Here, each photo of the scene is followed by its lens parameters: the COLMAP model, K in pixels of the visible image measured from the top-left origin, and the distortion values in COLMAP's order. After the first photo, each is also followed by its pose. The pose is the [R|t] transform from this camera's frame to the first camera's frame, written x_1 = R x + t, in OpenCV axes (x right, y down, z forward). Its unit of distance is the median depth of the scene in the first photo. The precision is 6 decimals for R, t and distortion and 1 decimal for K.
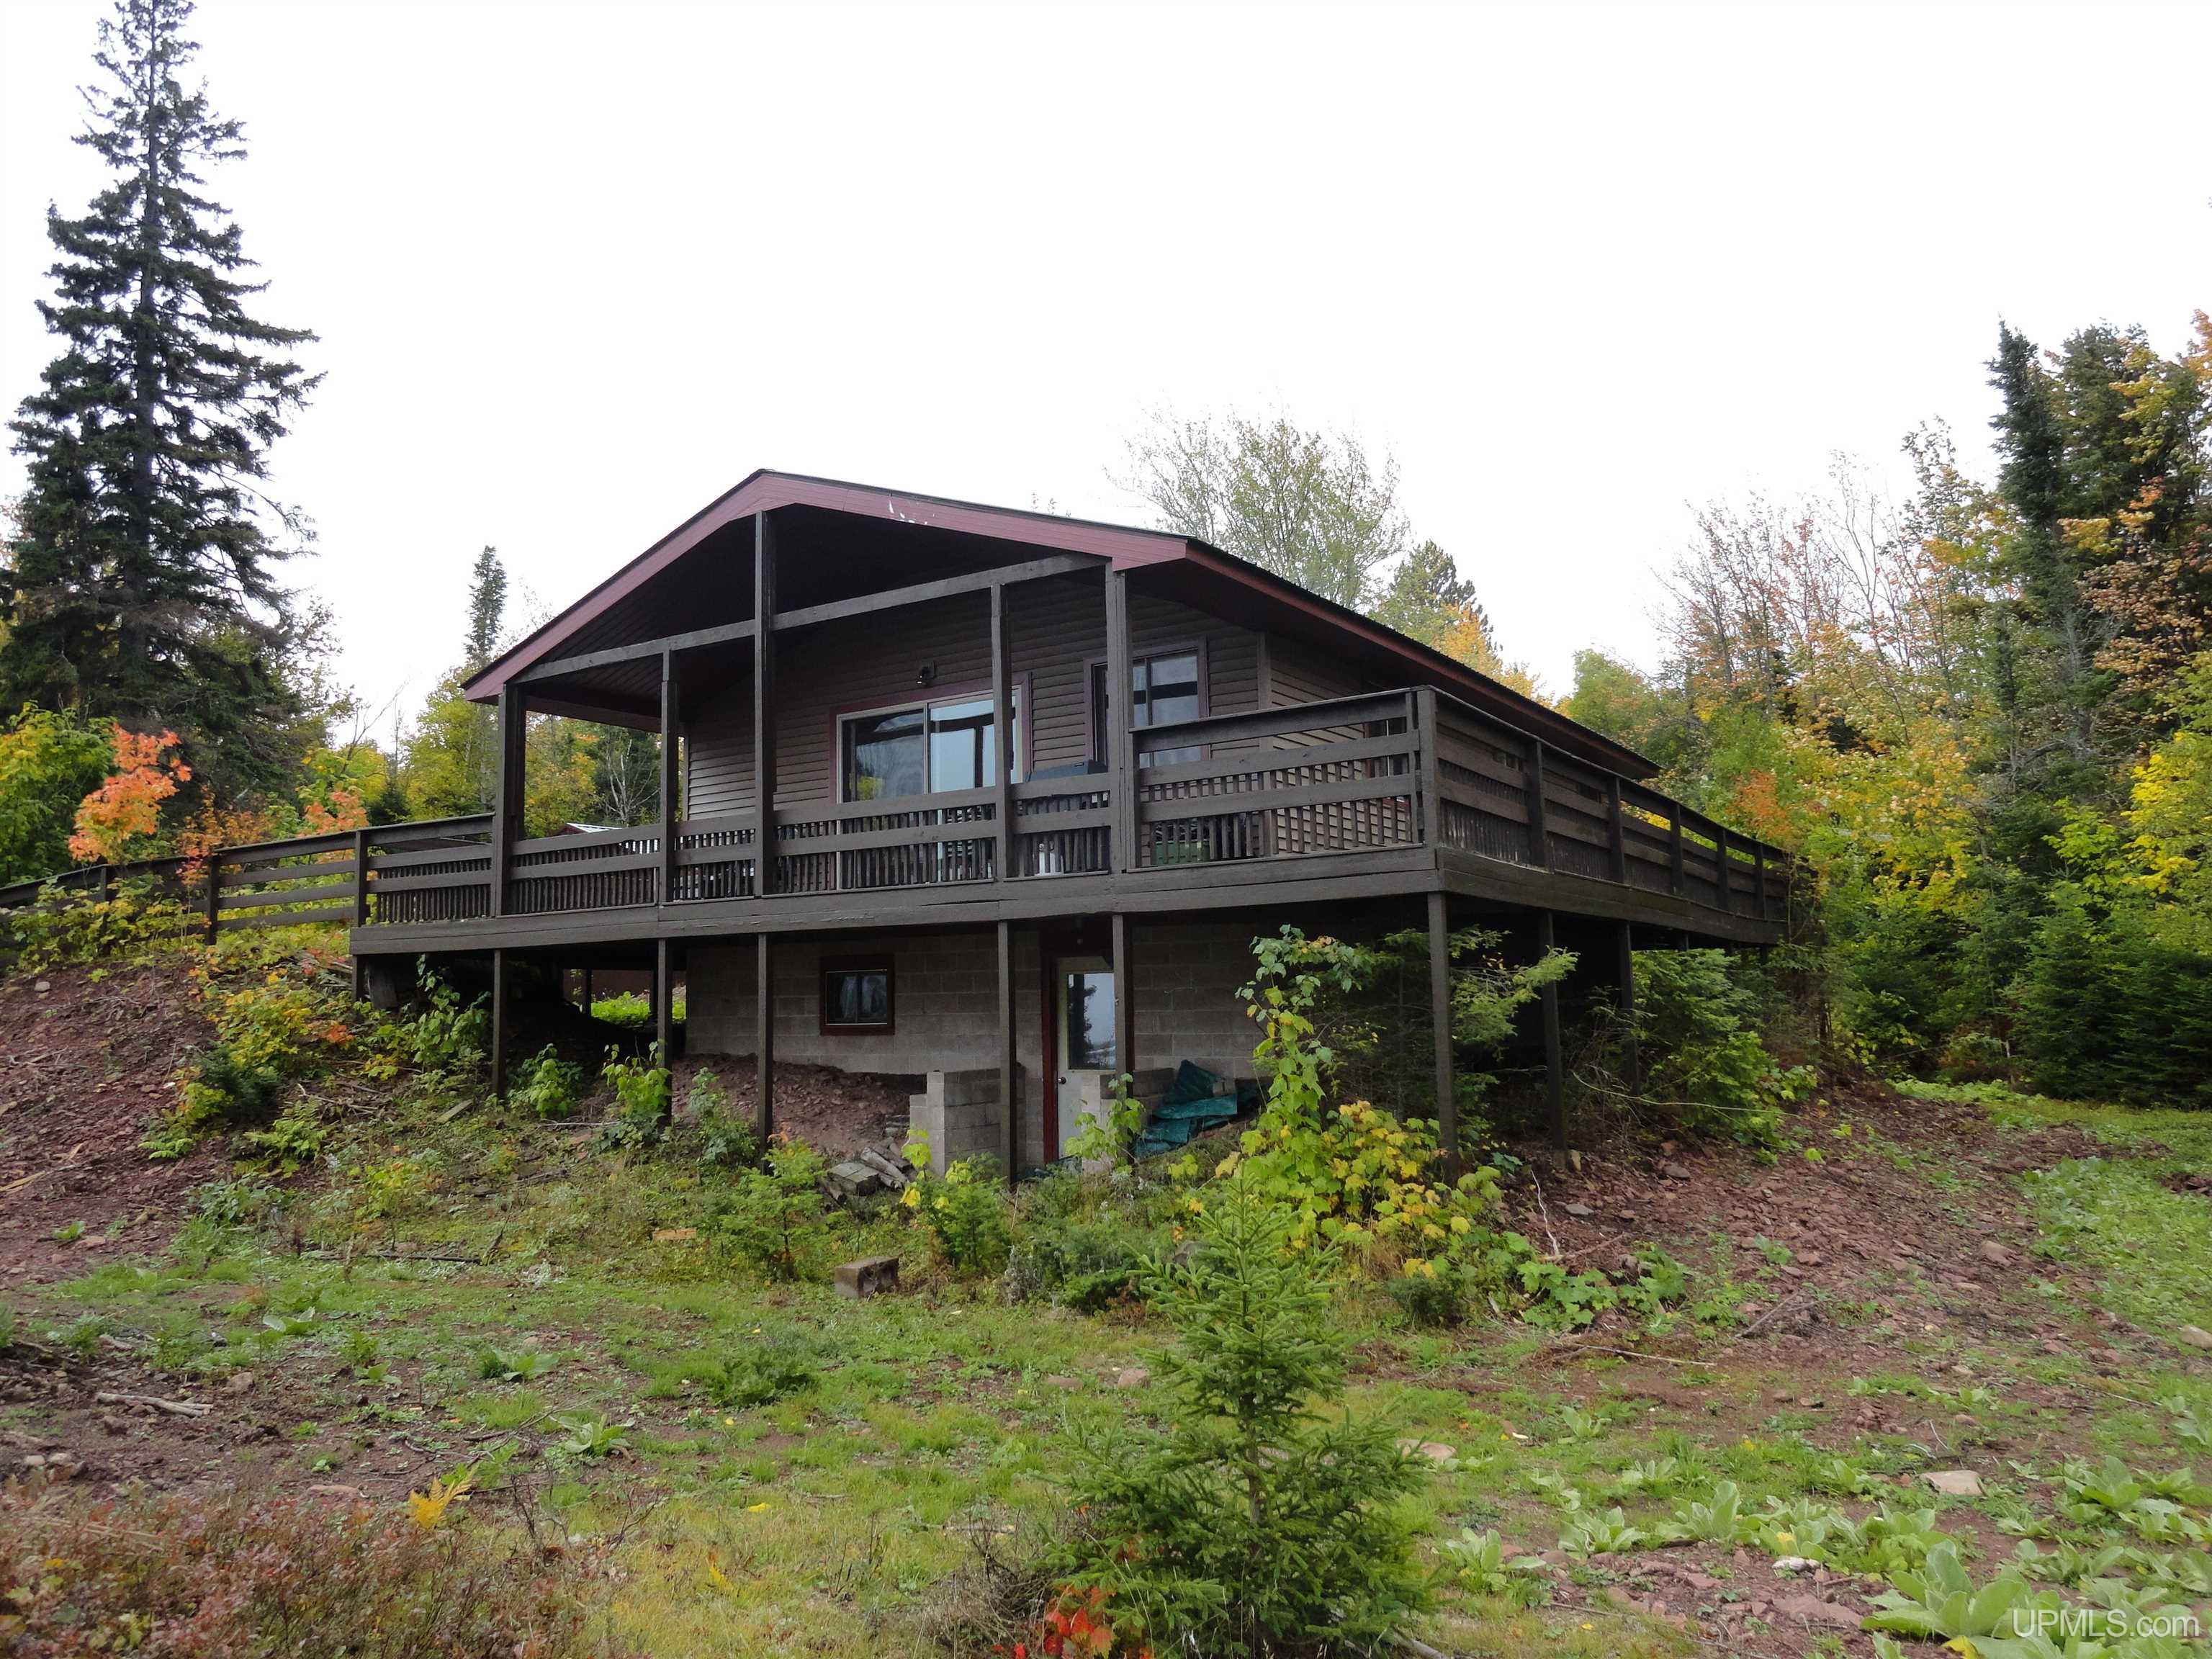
lens RADIAL K [[1514.9, 0, 1111.2], [0, 1514.9, 828.8], [0, 0, 1]] dist [-0.003277, 0.000807]
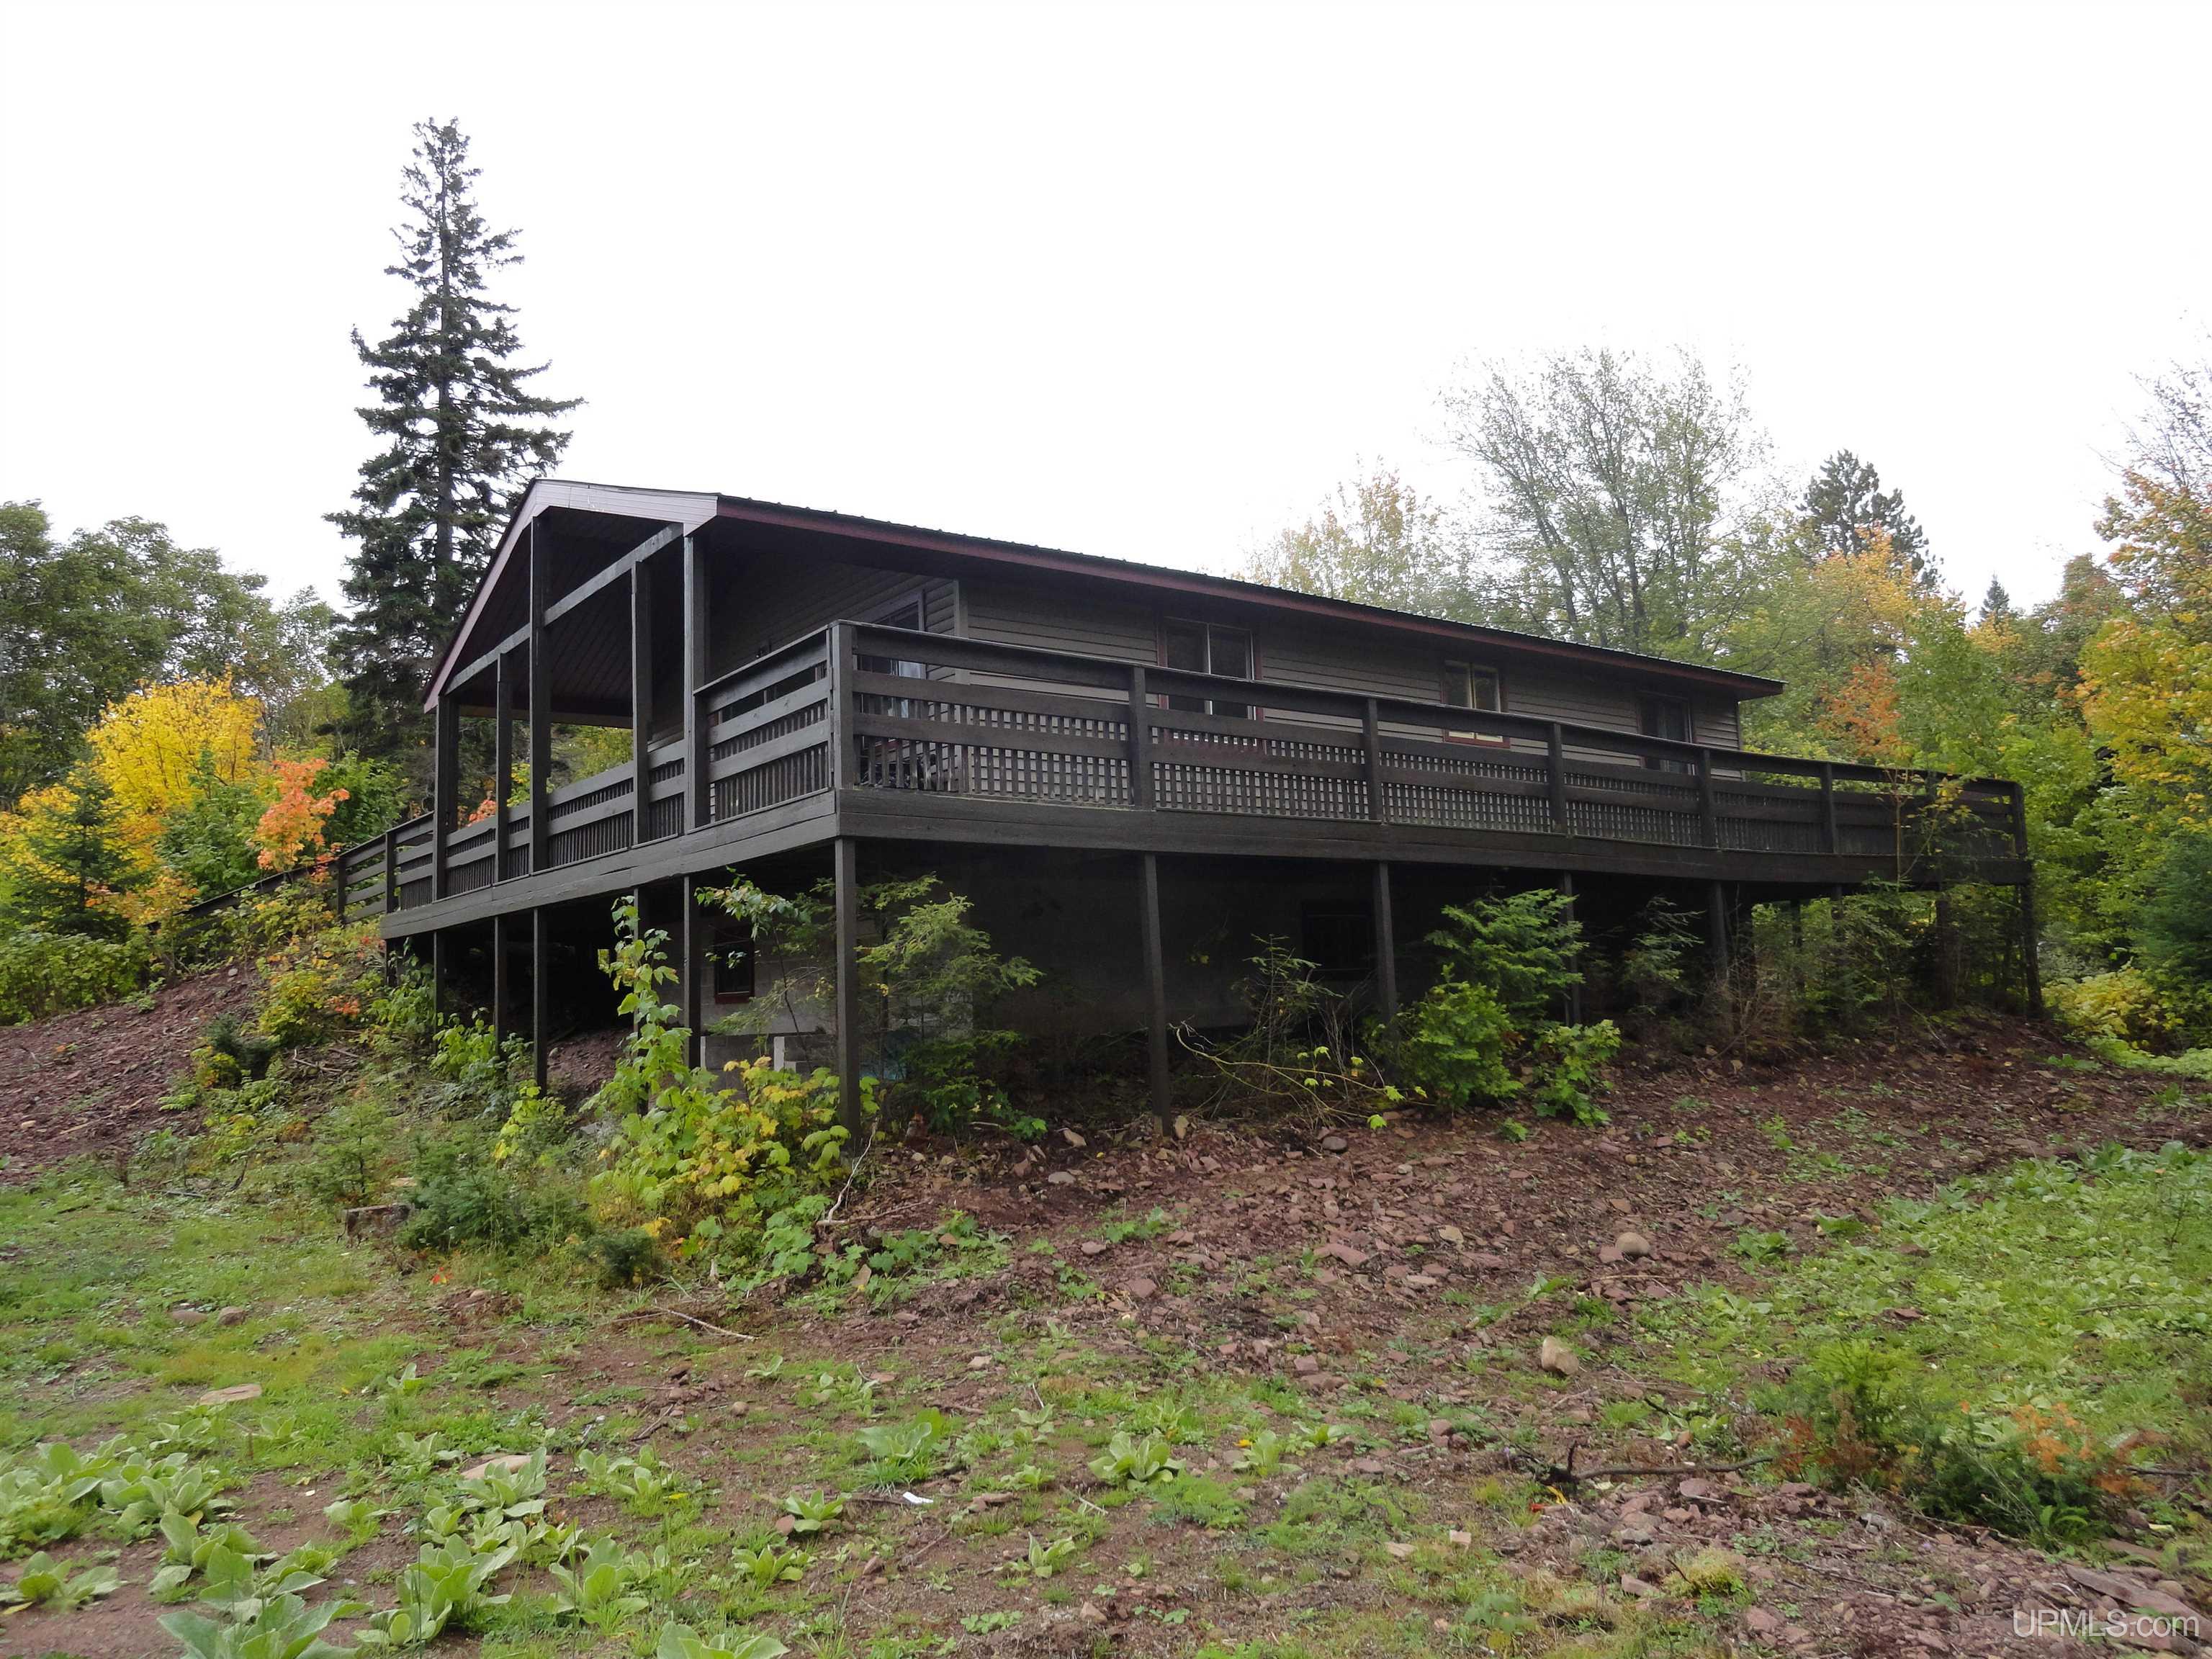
lens RADIAL K [[1514.9, 0, 1111.2], [0, 1514.9, 828.8], [0, 0, 1]] dist [-0.003277, 0.000807]
pose [[0.940540, -0.050499, -0.335908, 0.231572], [0.054121, 0.998533, 0.001423, 0.014983], [0.335343, -0.019518, 0.941894, 0.054114]]
